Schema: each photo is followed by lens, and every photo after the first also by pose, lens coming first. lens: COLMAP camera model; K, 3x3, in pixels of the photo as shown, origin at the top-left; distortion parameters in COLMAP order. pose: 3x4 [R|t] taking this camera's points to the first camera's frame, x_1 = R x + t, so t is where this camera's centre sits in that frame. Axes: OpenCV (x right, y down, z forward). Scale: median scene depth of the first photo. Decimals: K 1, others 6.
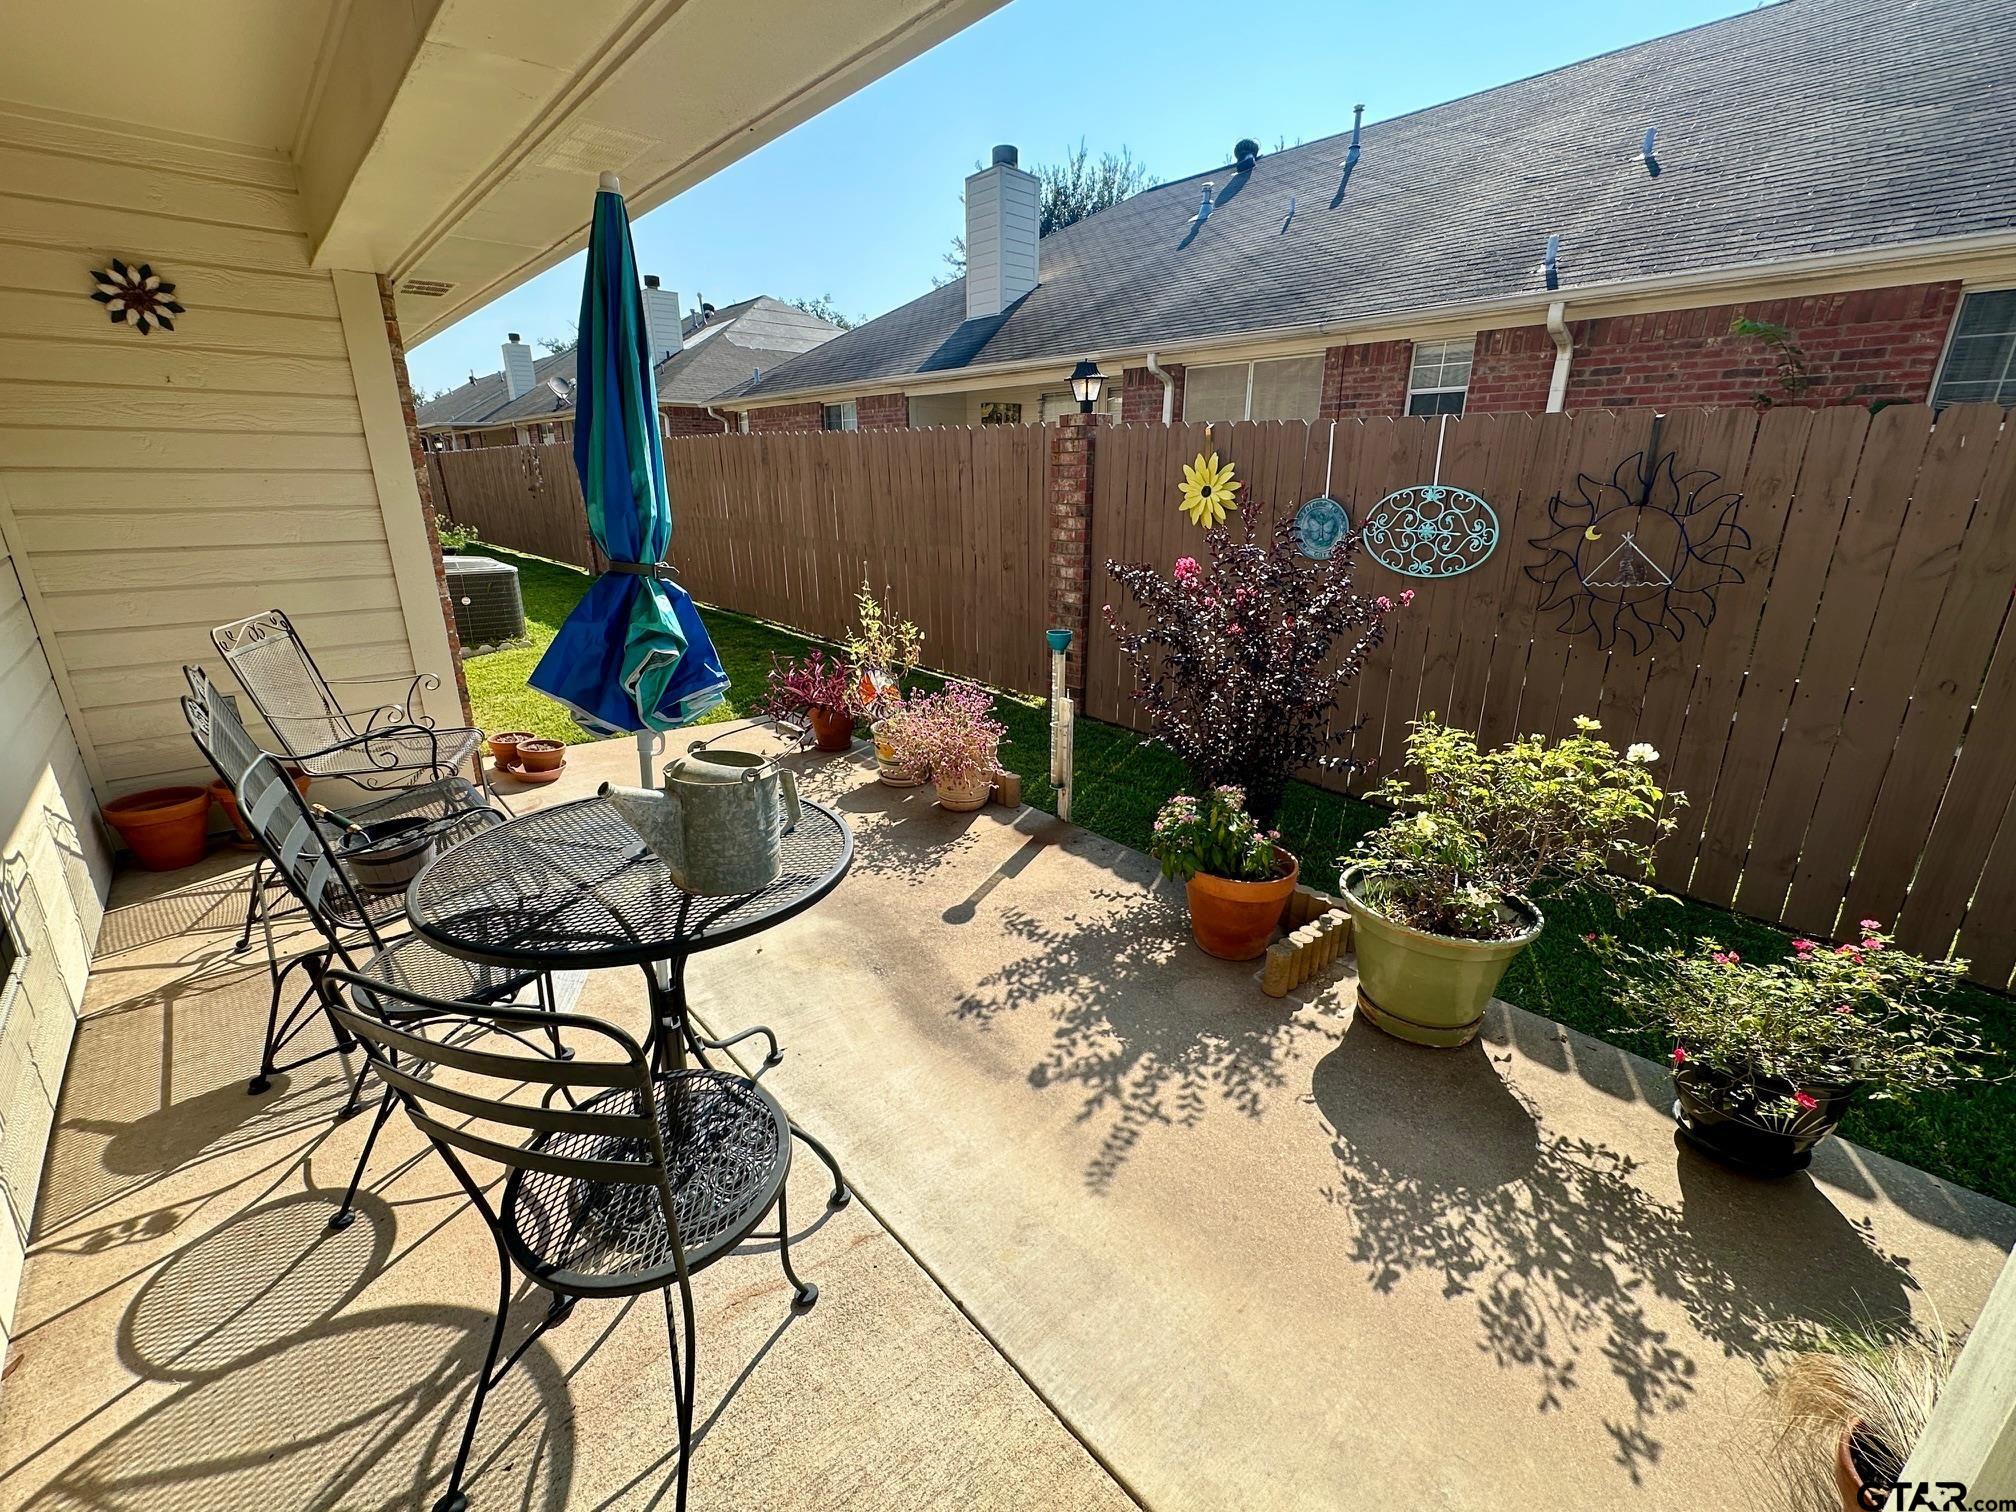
lens RADIAL K [[871.1, 0, 1006.2], [0, 871.1, 760.6], [0, 0, 1]] dist [0.000474, 0.000035]
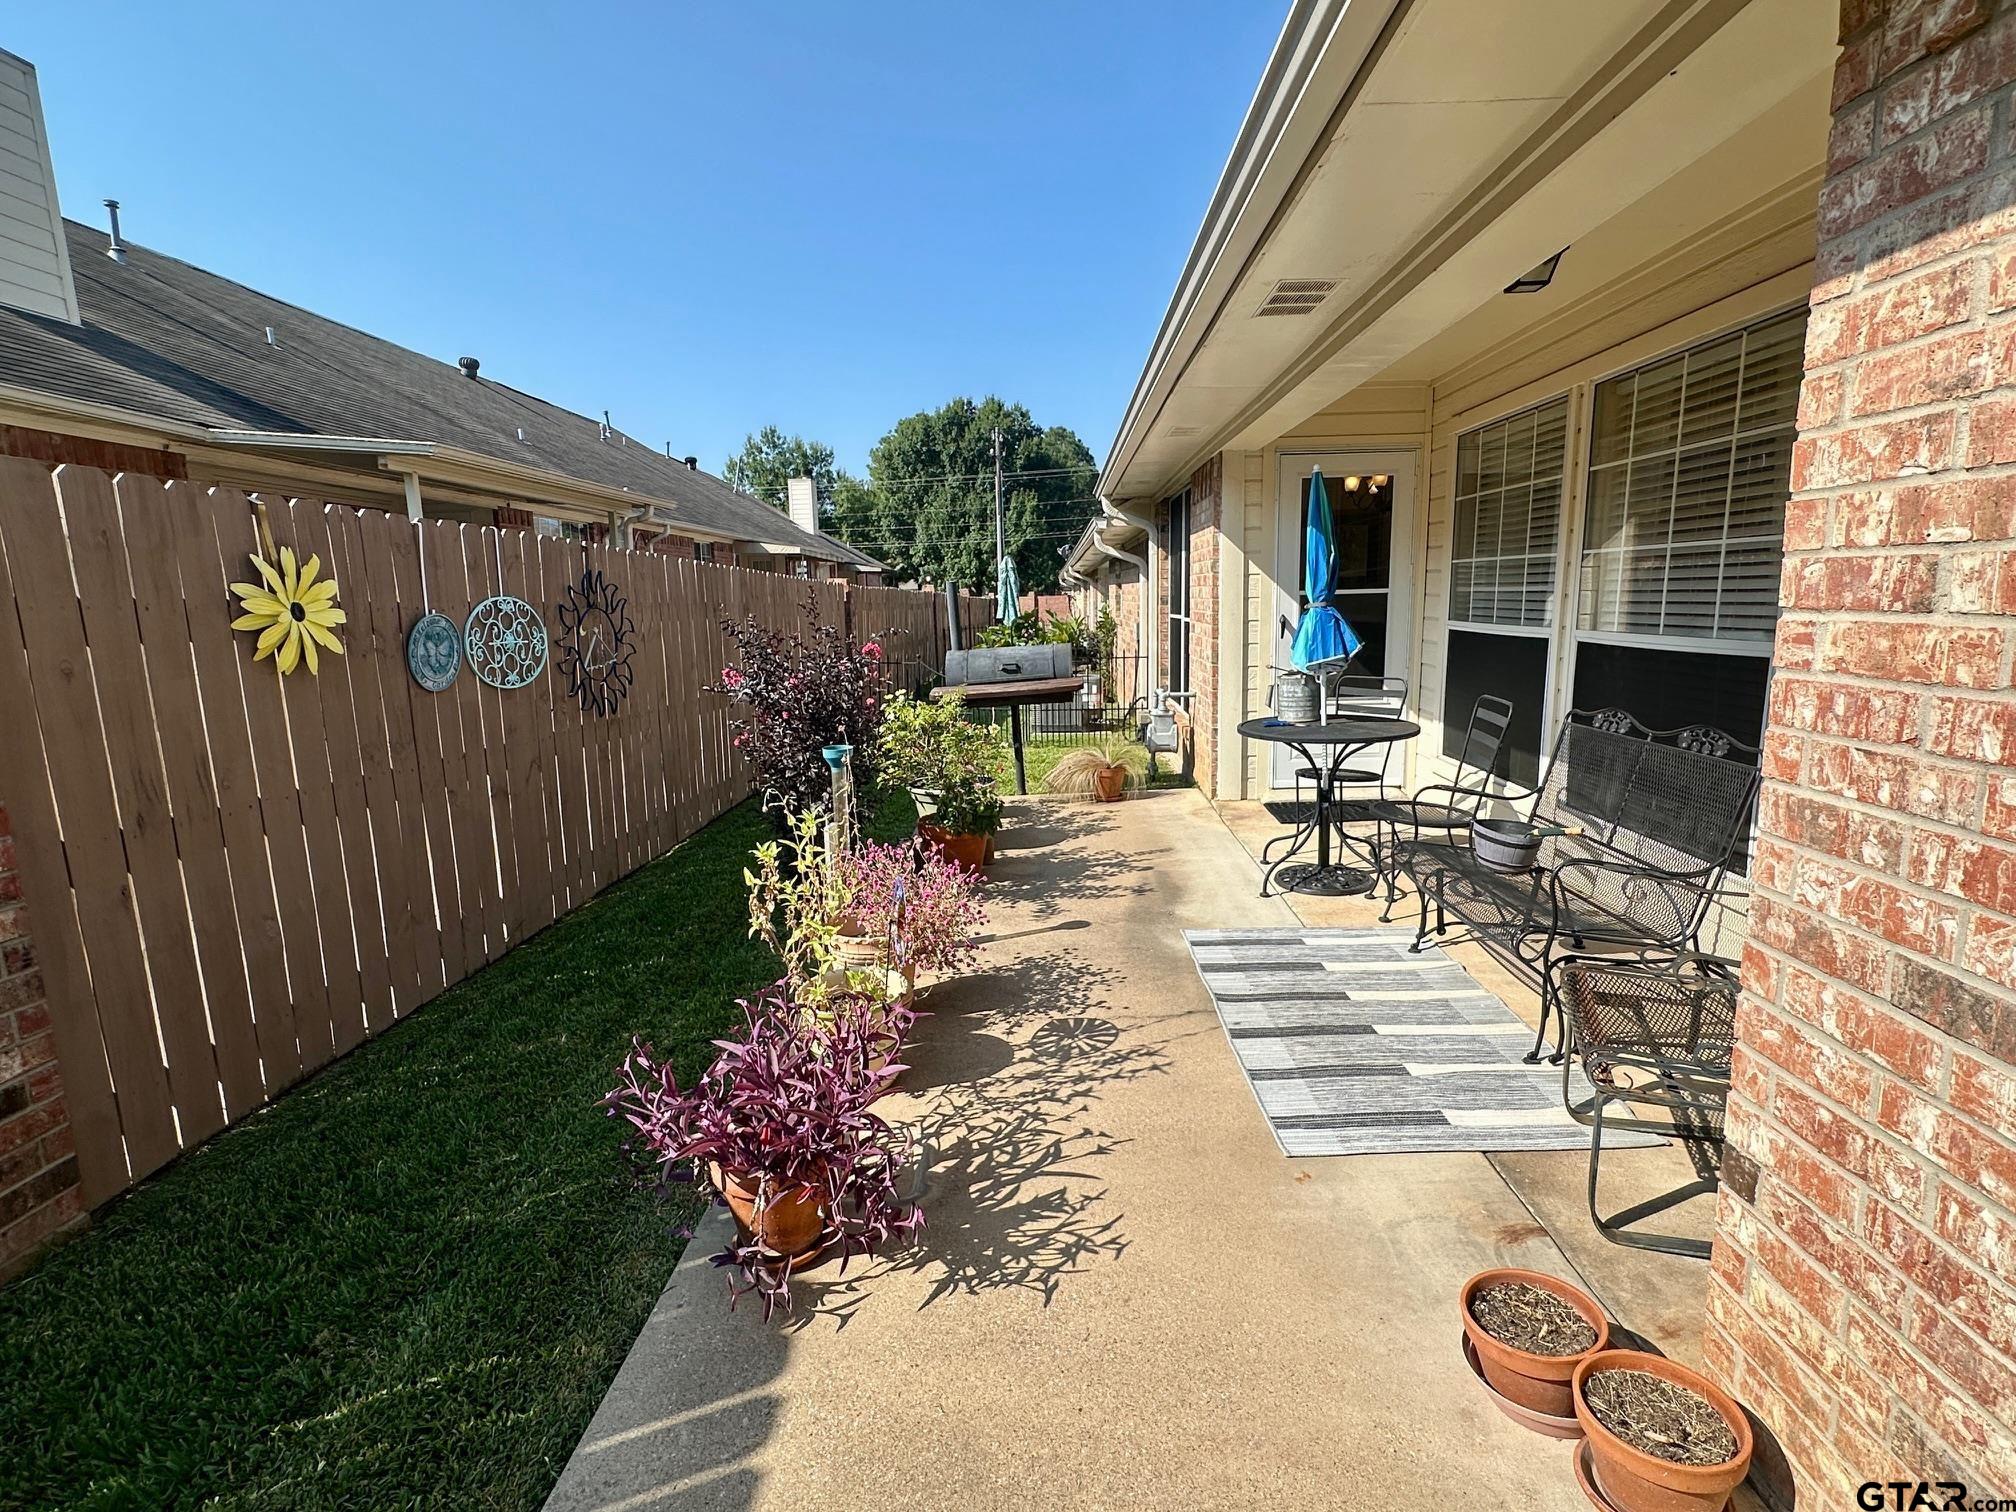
lens RADIAL K [[960.6, 0, 1010.8], [0, 960.6, 757.2], [0, 0, 1]] dist [-0.000318, 0.000112]
pose [[-0.726364, -0.104698, 0.679289, -0.677771], [0.230820, 0.893771, 0.384572, -0.440128], [-0.647393, 0.436133, -0.625037, 1.392037]]
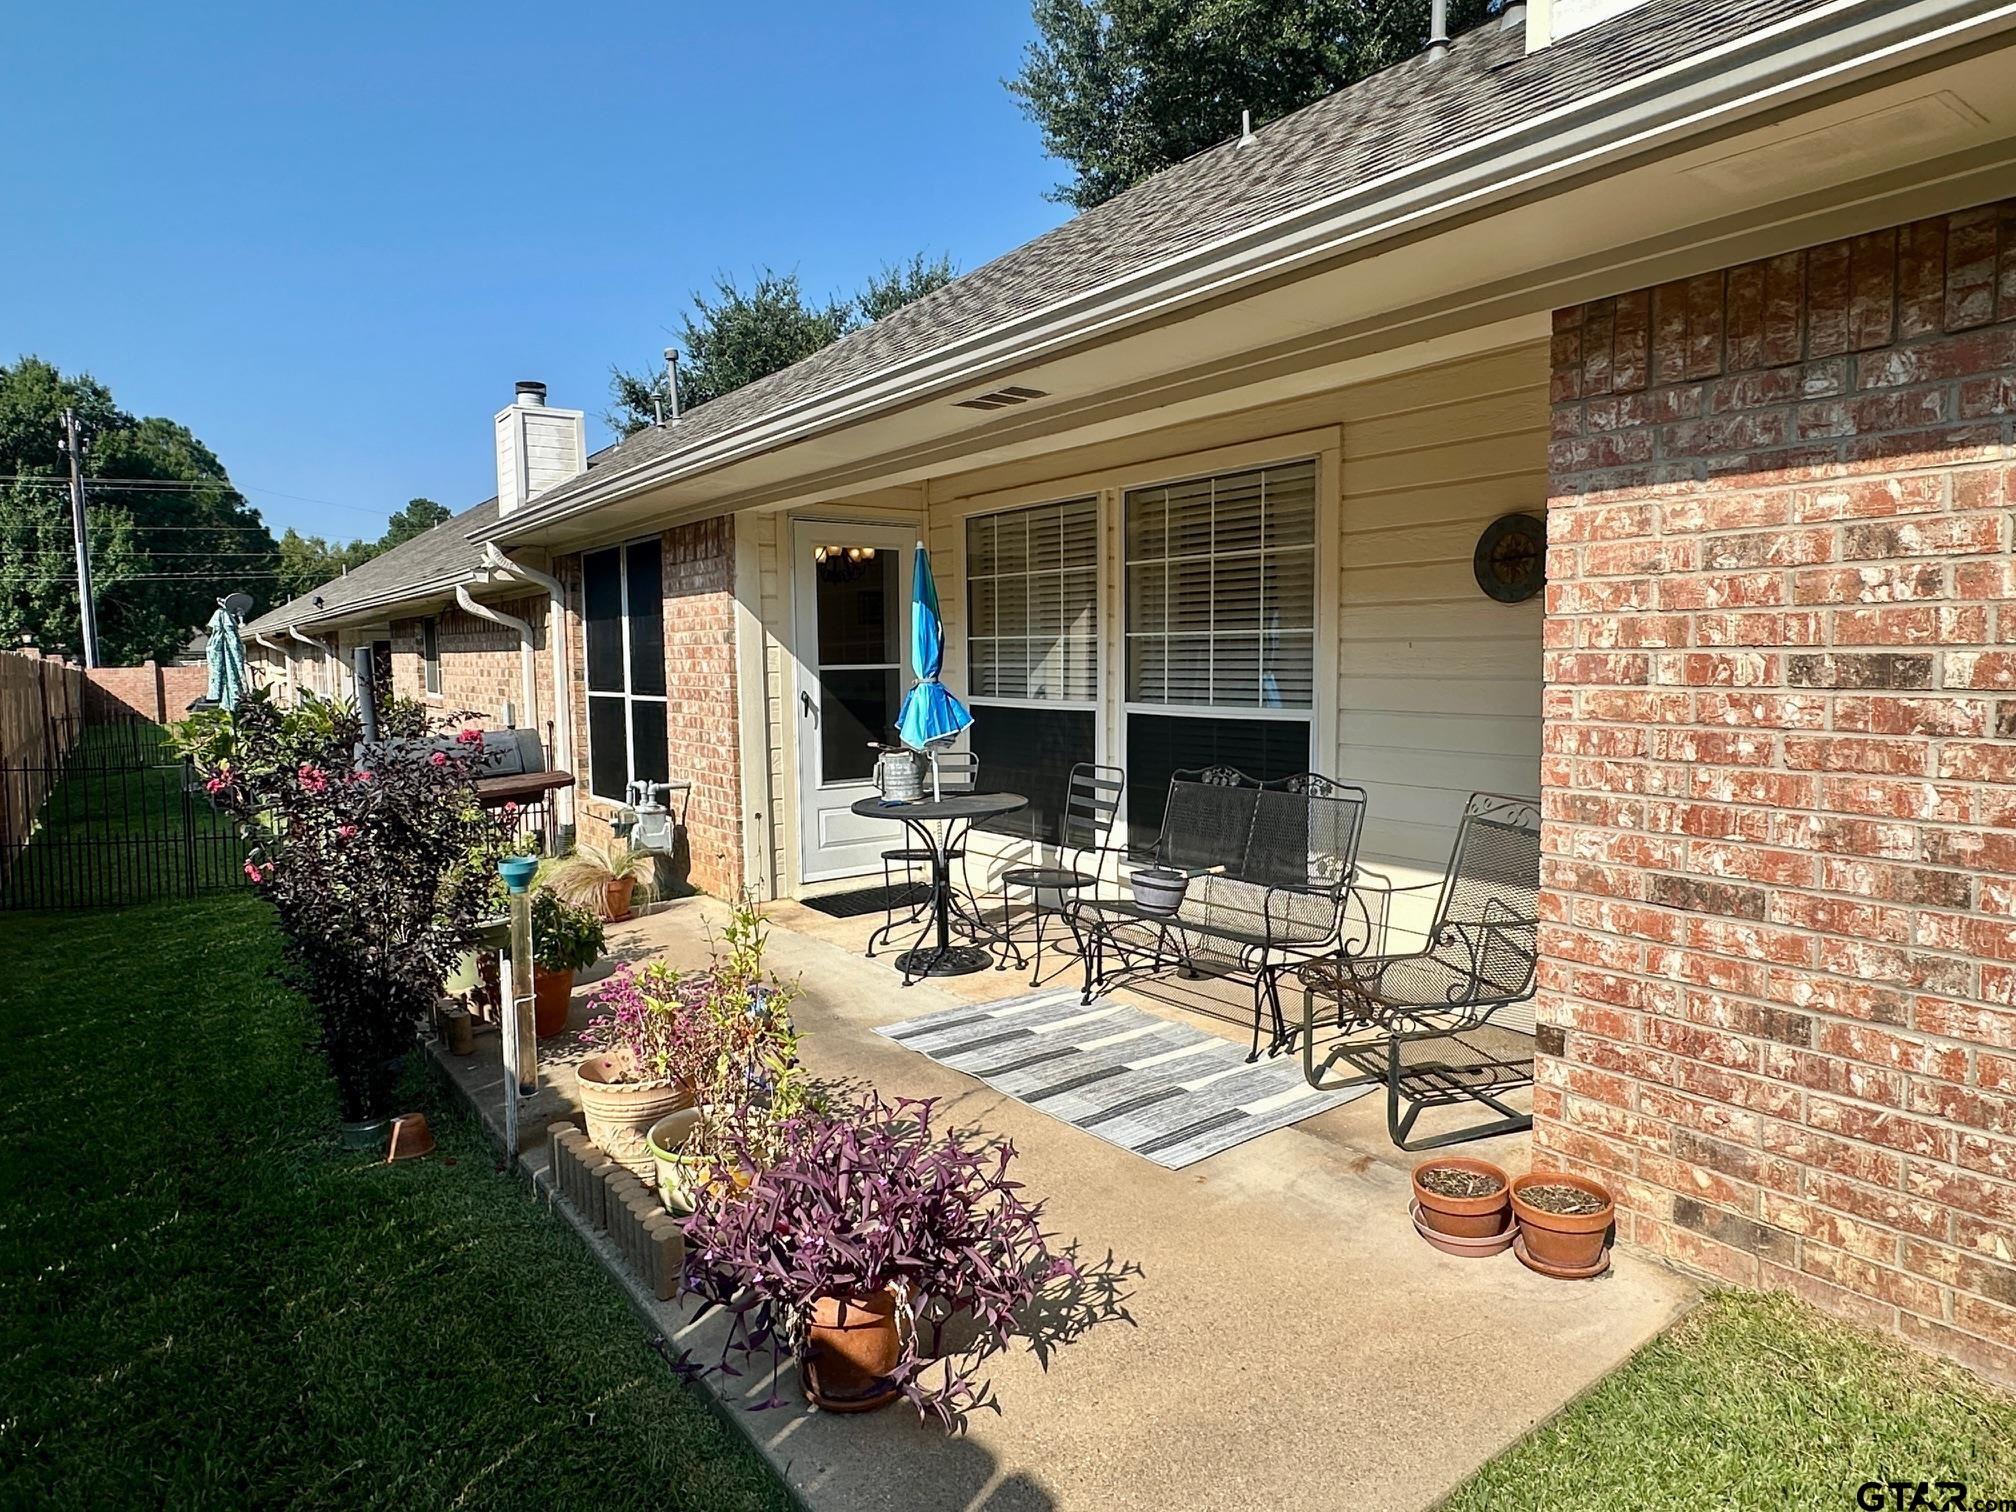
lens RADIAL K [[1210.8, 0, 1004.2], [0, 1210.8, 761.5], [0, 0, 1]] dist [-0.000166, -0.000276]
pose [[-0.996052, -0.004378, 0.088662, -0.373777], [0.030919, 0.919132, 0.392736, -0.543967], [-0.083211, 0.393926, -0.915368, 1.686792]]
